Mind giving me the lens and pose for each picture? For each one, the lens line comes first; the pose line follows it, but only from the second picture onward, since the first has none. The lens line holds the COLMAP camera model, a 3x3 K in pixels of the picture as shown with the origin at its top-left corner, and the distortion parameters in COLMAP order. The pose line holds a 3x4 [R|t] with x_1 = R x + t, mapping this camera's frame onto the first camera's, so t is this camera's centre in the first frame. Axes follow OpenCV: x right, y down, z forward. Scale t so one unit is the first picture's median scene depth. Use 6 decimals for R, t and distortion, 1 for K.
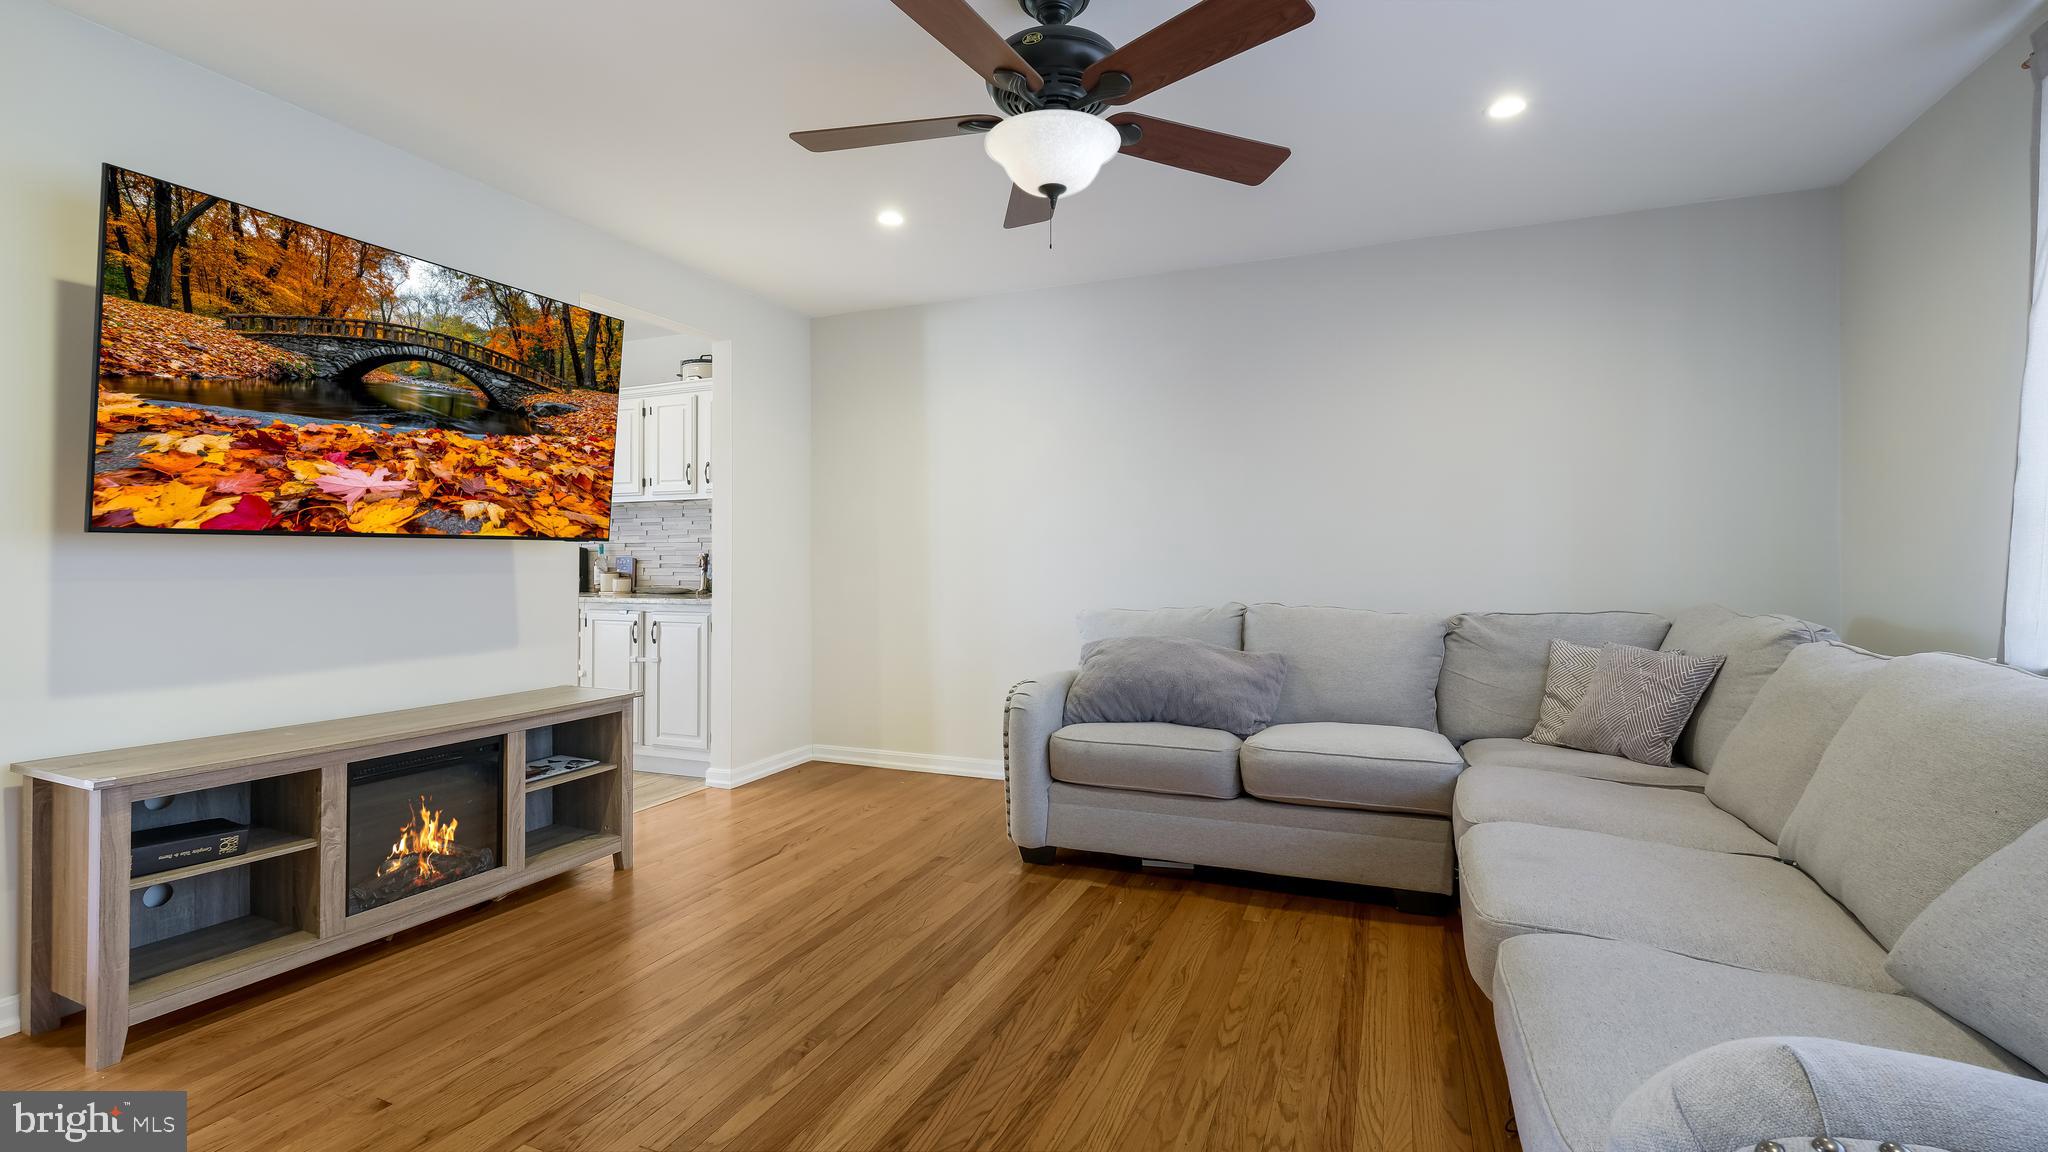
lens RADIAL K [[899.0, 0, 1031.4], [0, 899.0, 564.1], [0, 0, 1]] dist [-0.000829, 0.001116]
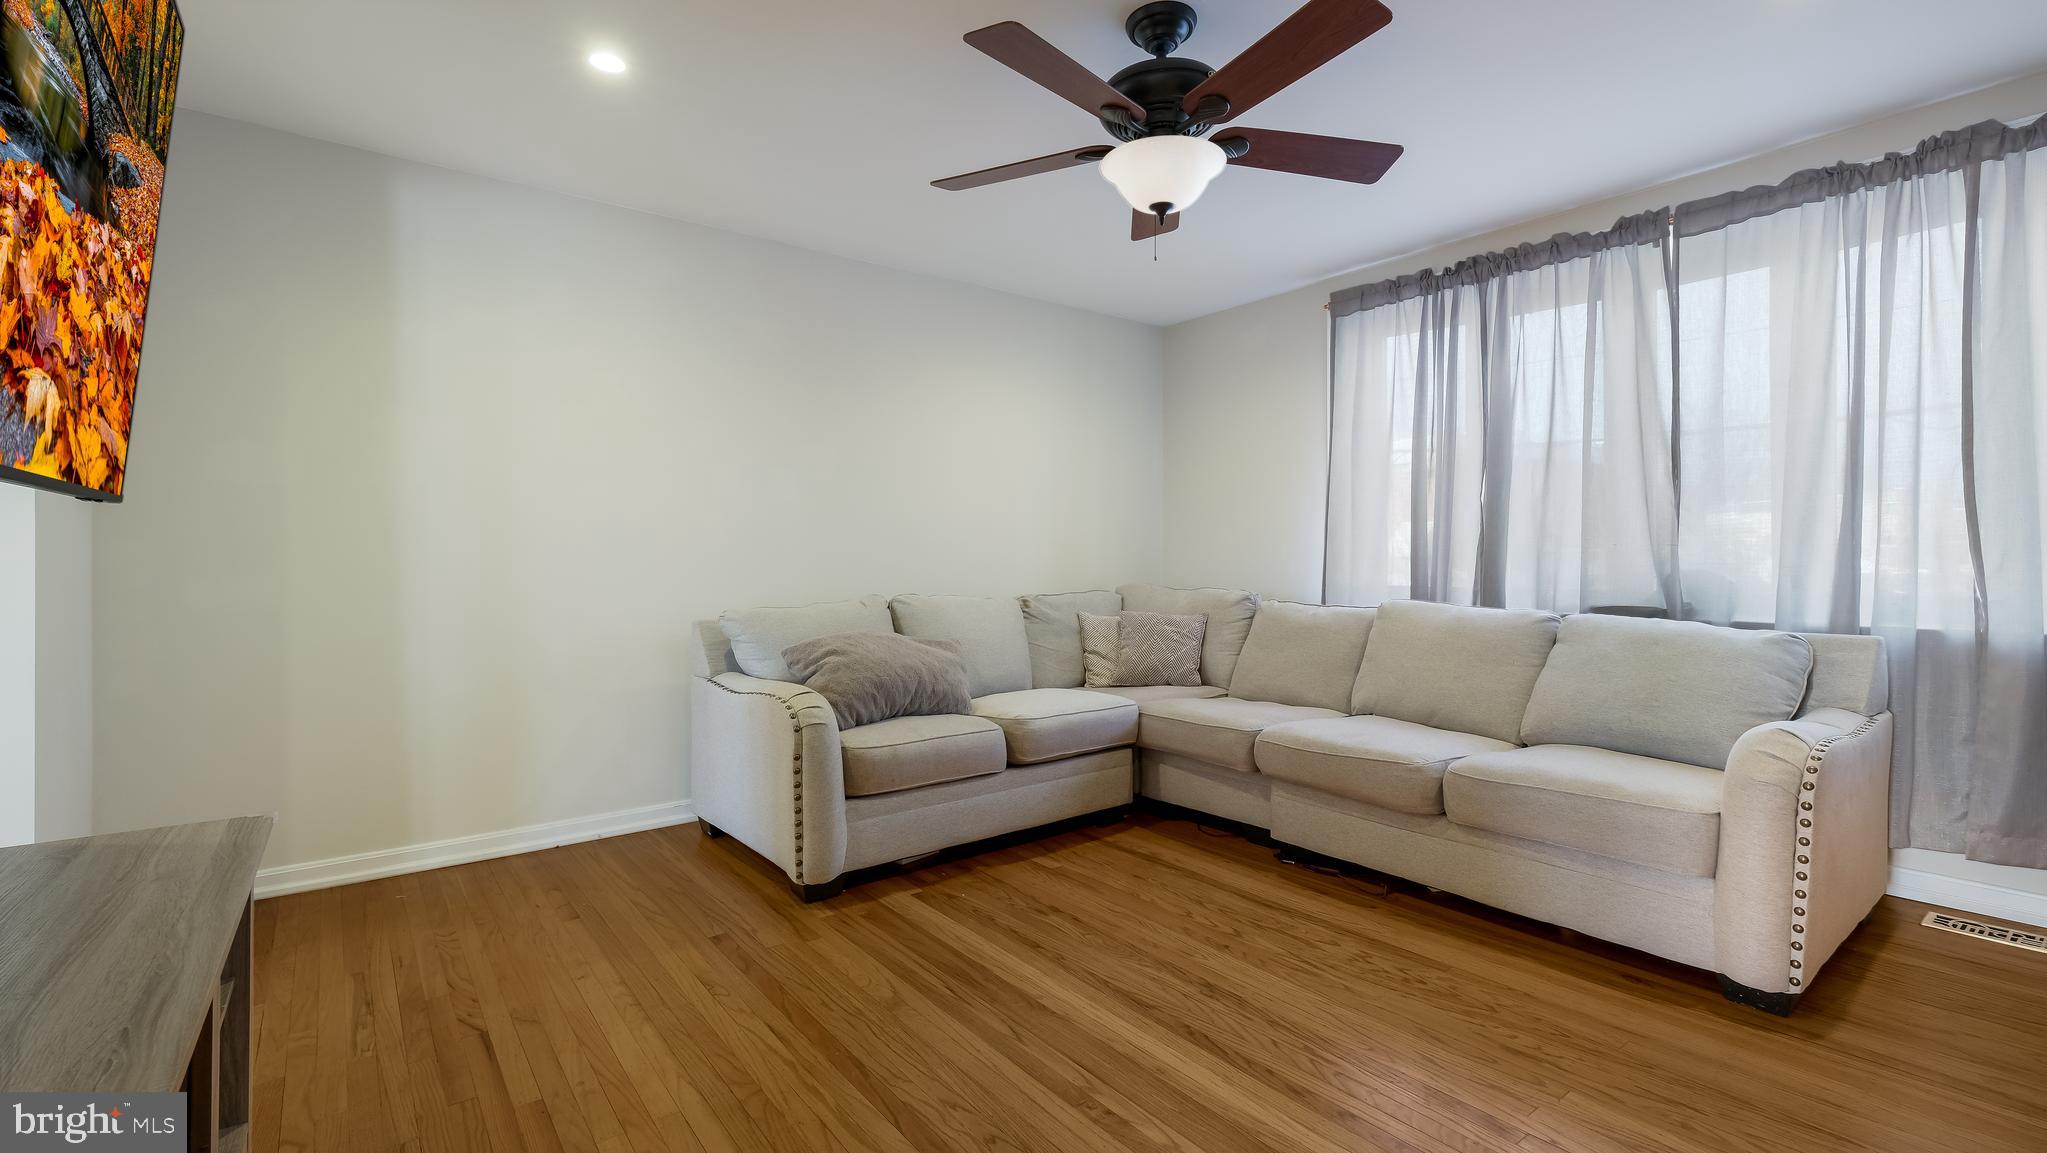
lens RADIAL K [[898.6, 0, 1035.9], [0, 898.6, 582.0], [0, 0, 1]] dist [-0.000829, 0.001116]
pose [[0.483964, -0.020475, 0.874849, -0.730977], [-0.001381, 0.999707, 0.024162, 0.006270], [-0.875087, -0.012901, 0.483794, 0.456178]]
